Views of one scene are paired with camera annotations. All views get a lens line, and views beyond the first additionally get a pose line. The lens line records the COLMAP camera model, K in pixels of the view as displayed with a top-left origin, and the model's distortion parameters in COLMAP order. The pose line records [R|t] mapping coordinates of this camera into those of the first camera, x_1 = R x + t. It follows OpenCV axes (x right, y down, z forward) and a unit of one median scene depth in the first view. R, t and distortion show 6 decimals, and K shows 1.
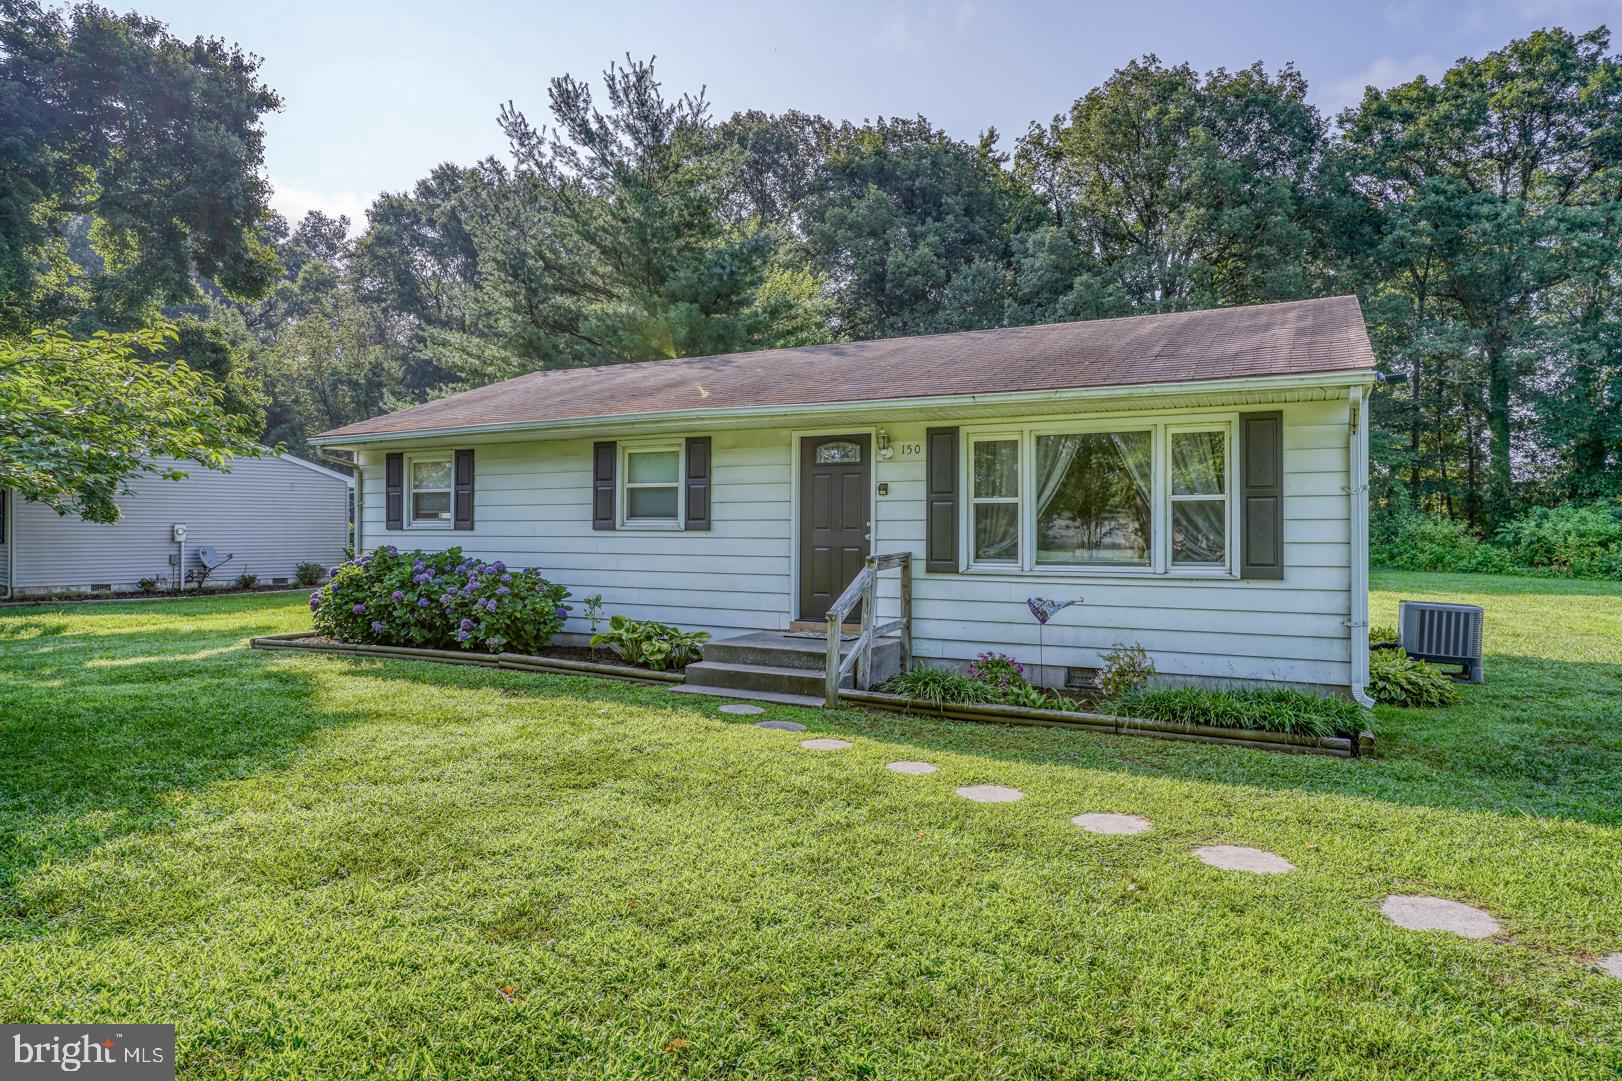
lens RADIAL K [[990.5, 0, 811.0], [0, 990.5, 540.5], [0, 0, 1]] dist [-0.049472, 0.052564]
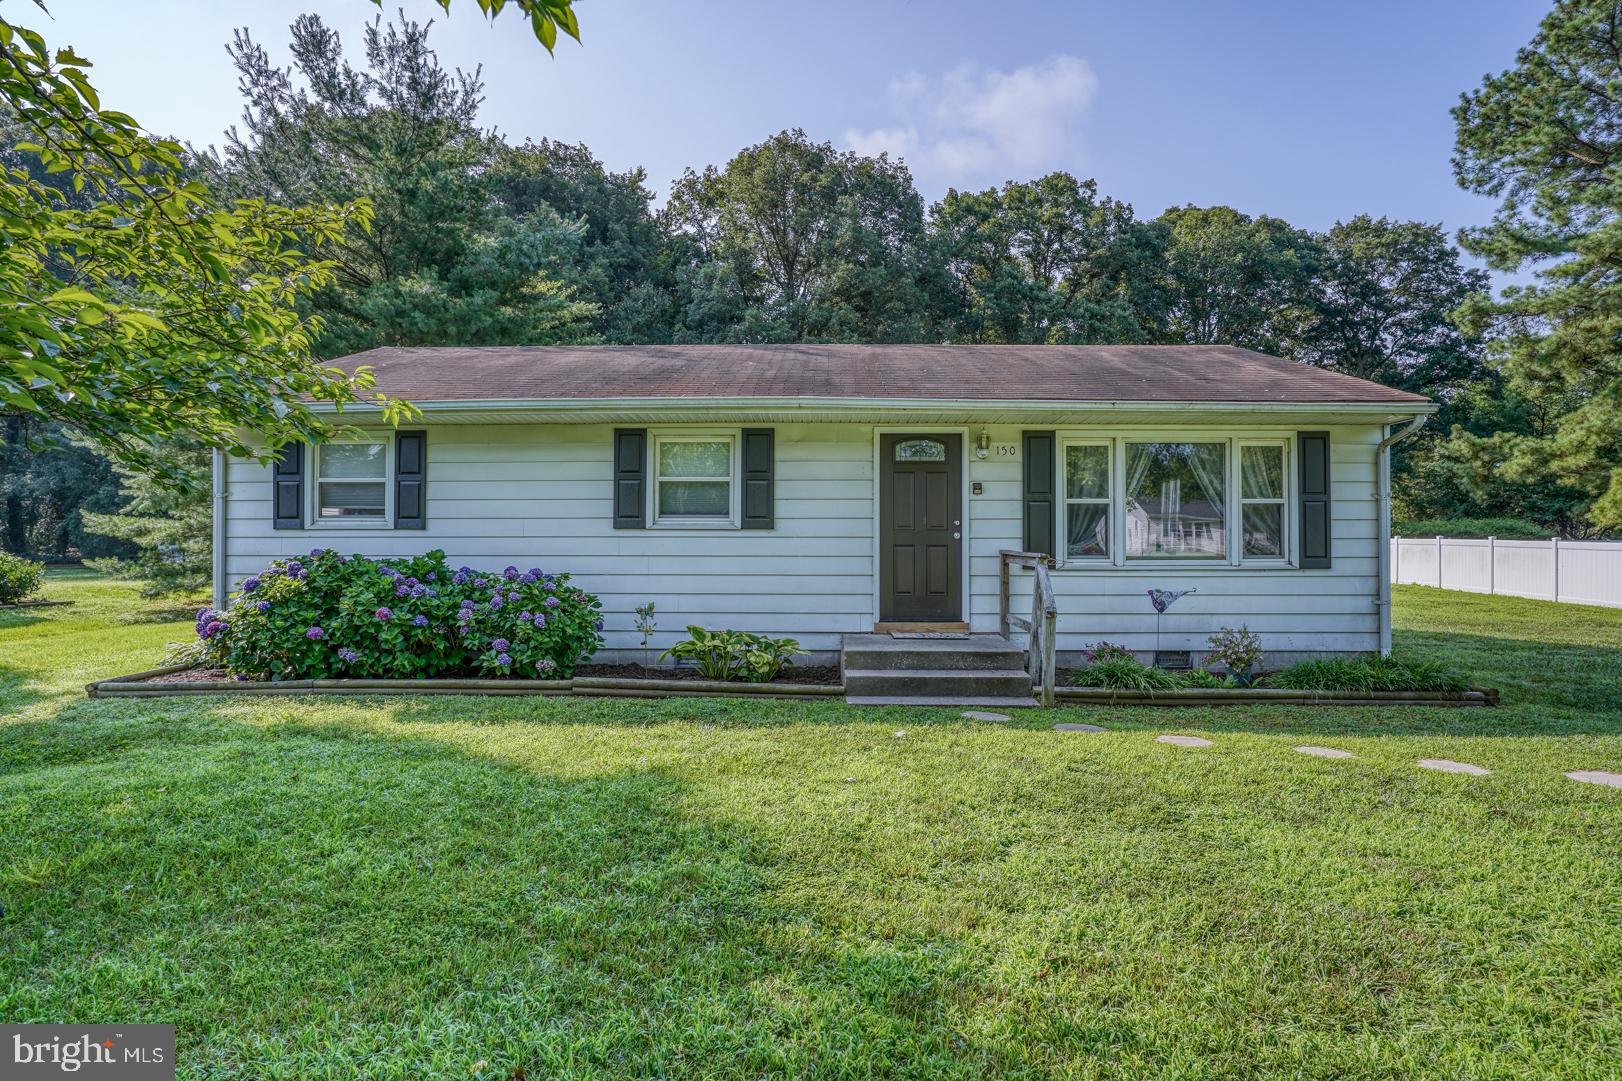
lens RADIAL K [[885.4, 0, 811.0], [0, 885.4, 540.5], [0, 0, 1]] dist [-0.067962, 0.042873]
pose [[0.891452, -0.003737, 0.453101, -0.440737], [0.006181, 0.999973, -0.003914, 0.003682], [-0.453074, 0.006290, 0.891451, 0.241001]]
